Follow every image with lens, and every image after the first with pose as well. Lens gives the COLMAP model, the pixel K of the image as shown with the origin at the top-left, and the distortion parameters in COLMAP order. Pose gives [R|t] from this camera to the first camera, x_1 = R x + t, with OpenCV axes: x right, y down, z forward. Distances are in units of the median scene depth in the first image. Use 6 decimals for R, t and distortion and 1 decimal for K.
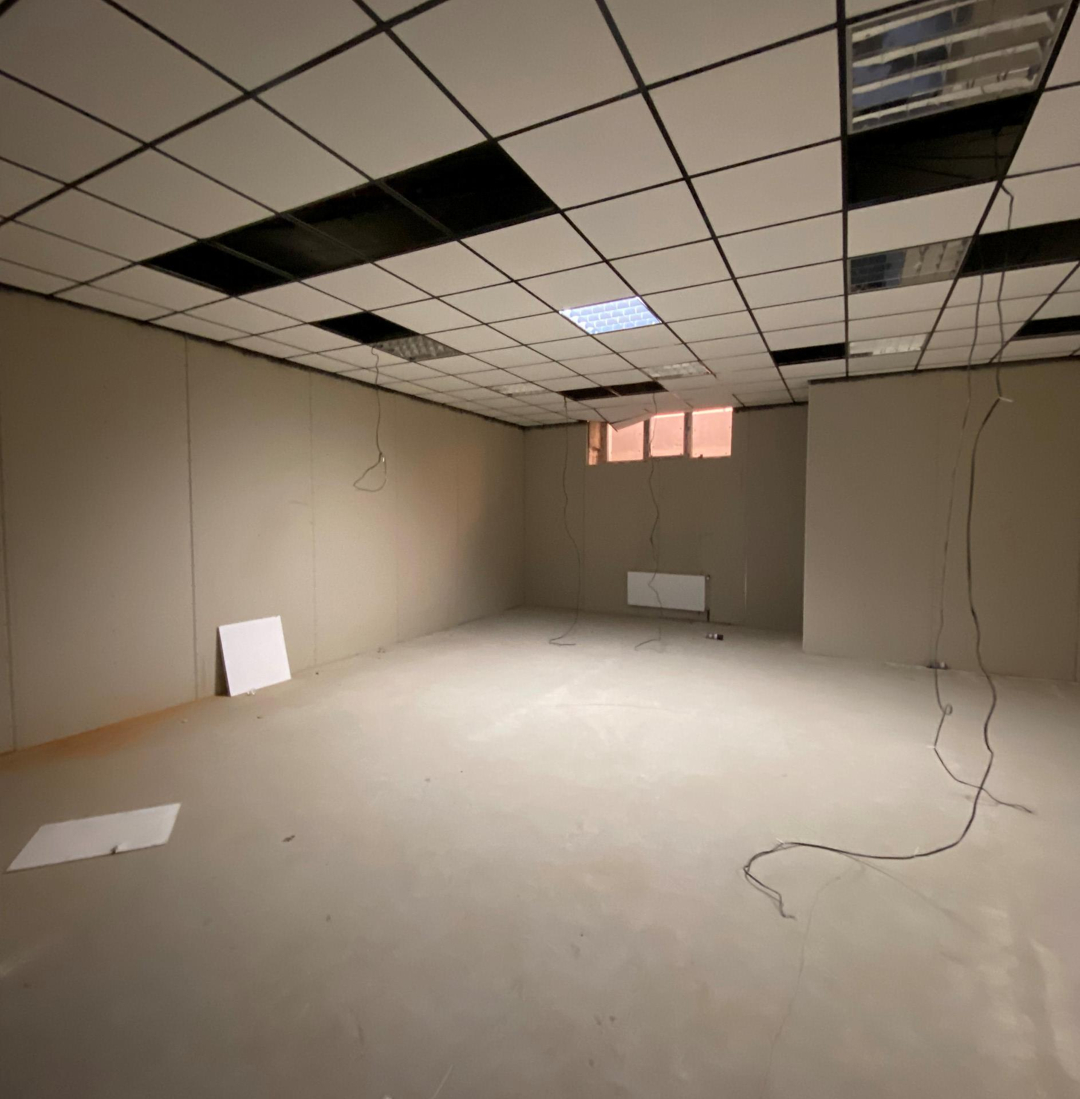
lens RADIAL K [[571.7, 0, 540.0], [0, 571.7, 549.5], [0, 0, 1]] dist [-0.005873, -0.012597]
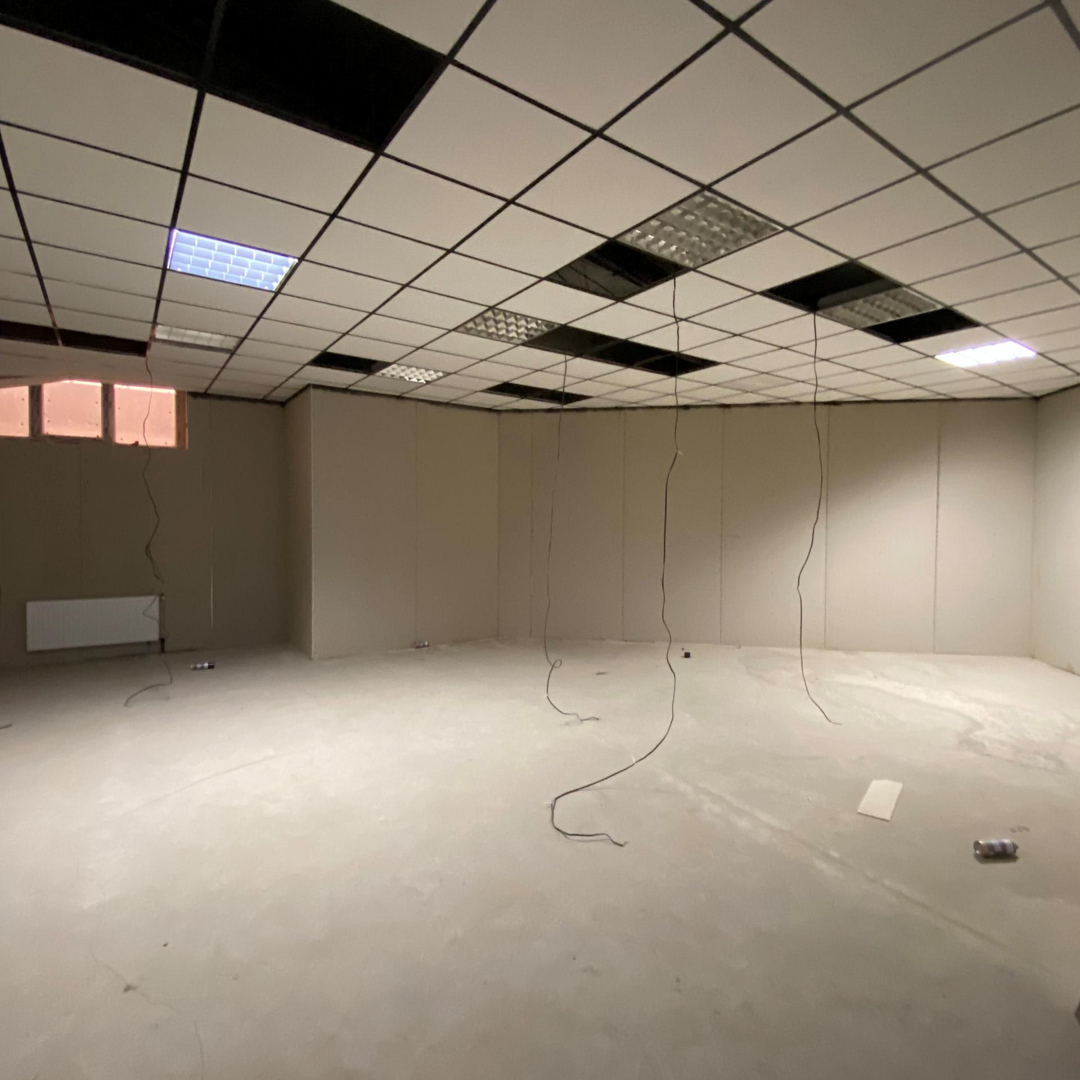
lens RADIAL K [[605.2, 0, 540.0], [0, 605.2, 540.0], [0, 0, 1]] dist [0.000571, -0.000735]
pose [[0.445363, -0.028183, 0.894906, -0.255967], [0.046950, 0.998864, 0.008091, -0.014146], [-0.894118, 0.038413, 0.446180, 0.167829]]
